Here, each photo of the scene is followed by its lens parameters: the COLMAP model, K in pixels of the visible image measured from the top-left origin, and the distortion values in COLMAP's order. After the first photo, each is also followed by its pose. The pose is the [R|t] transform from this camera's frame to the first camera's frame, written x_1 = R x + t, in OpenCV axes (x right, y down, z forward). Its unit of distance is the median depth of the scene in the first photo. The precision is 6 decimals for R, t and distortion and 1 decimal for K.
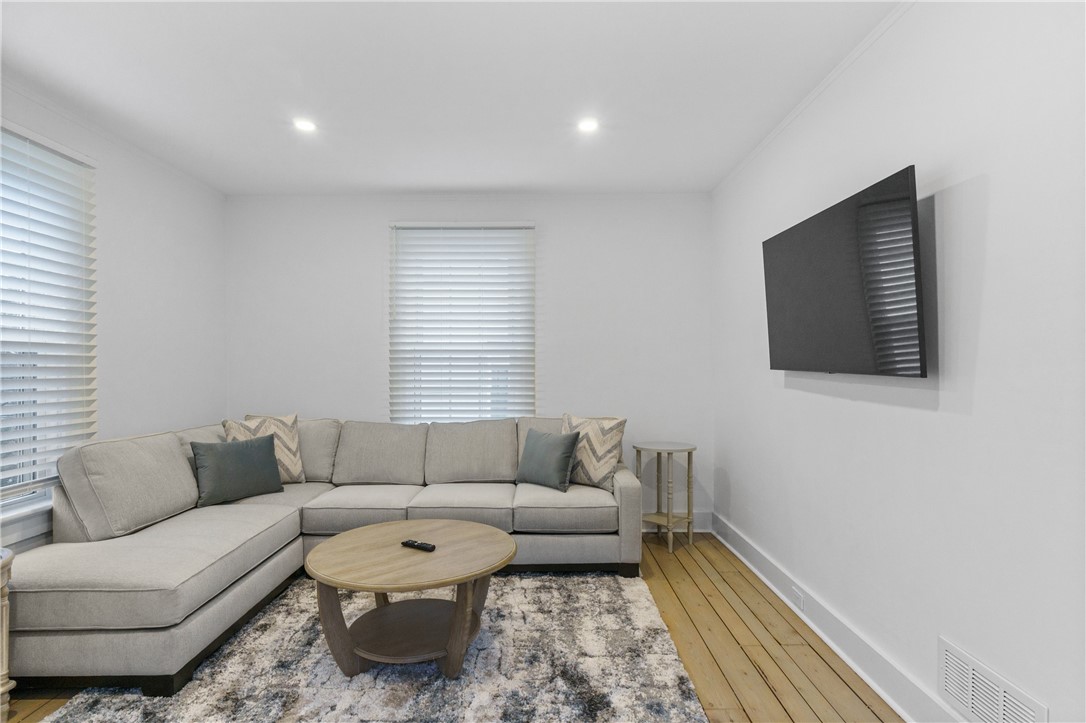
lens RADIAL K [[562.4, 0, 542.5], [0, 562.4, 366.6], [0, 0, 1]] dist [-0.004747, -0.000163]
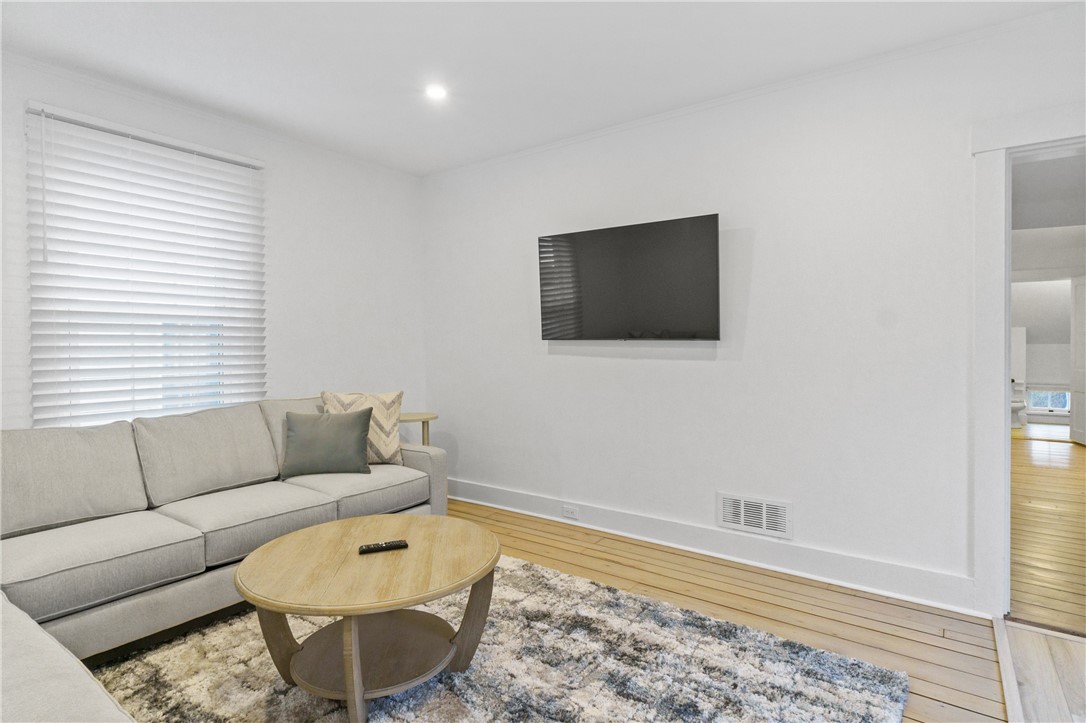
lens RADIAL K [[562.4, 0, 540.3], [0, 562.4, 352.2], [0, 0, 1]] dist [-0.004747, -0.000163]
pose [[0.586485, -0.011820, 0.809874, -0.534144], [0.007005, 0.999930, 0.009521, 0.017781], [-0.809930, 0.000089, 0.586527, 0.232030]]
